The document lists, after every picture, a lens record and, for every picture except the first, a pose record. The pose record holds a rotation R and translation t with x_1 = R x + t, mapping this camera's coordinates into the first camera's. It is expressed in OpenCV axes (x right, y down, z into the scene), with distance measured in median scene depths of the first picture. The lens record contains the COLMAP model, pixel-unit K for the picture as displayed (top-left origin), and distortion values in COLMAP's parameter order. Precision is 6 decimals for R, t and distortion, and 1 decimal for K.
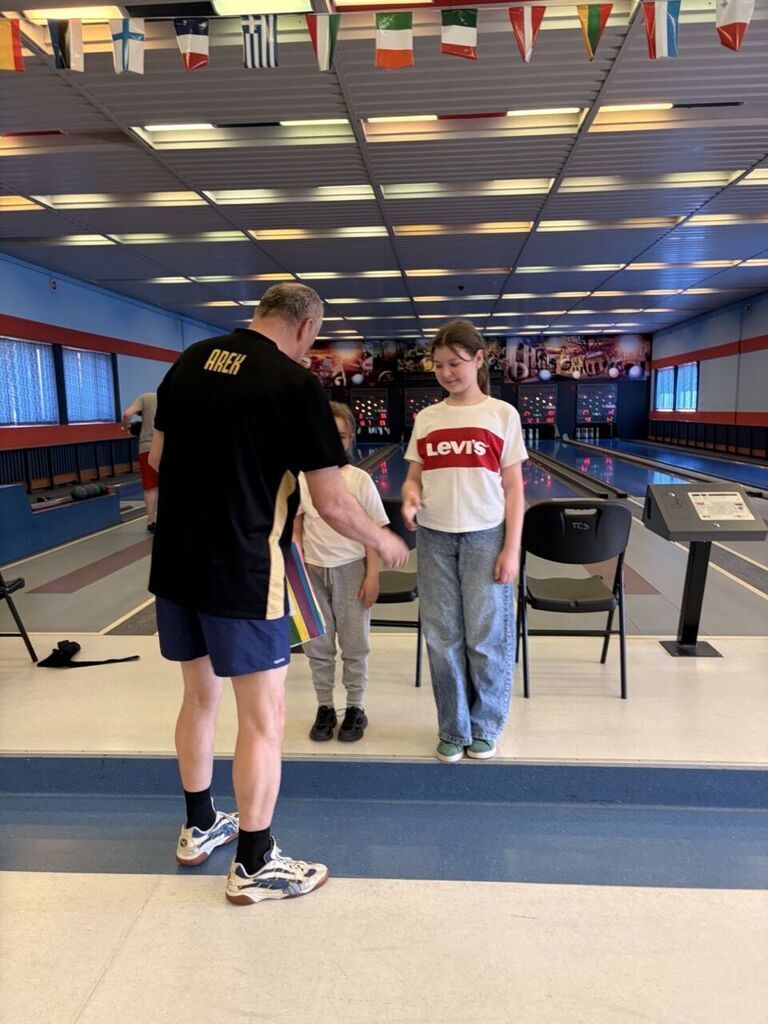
lens RADIAL K [[767.5, 0, 376.3], [0, 767.5, 514.6], [0, 0, 1]] dist [0.075405, -0.058259]
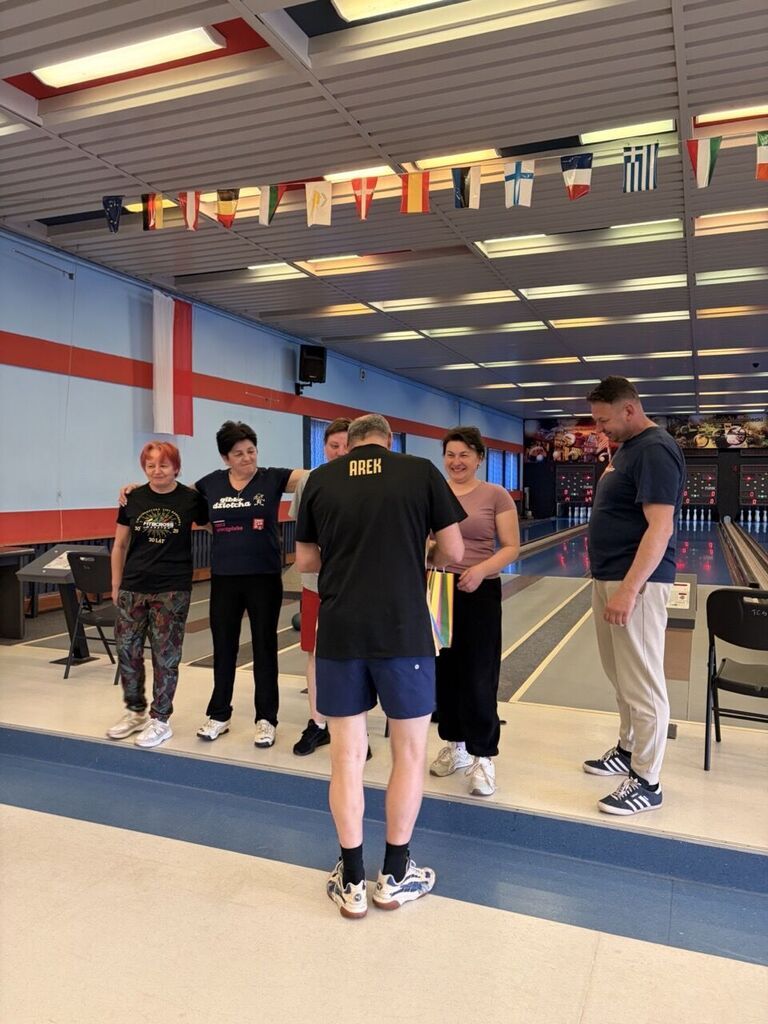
lens RADIAL K [[767.5, 0, 388.2], [0, 767.5, 517.6], [0, 0, 1]] dist [0.075405, -0.058259]
pose [[0.959186, 0.035002, -0.280602, -0.104515], [-0.059381, 0.995116, -0.078853, -0.003479], [0.276471, 0.092297, 0.956580, -0.068807]]
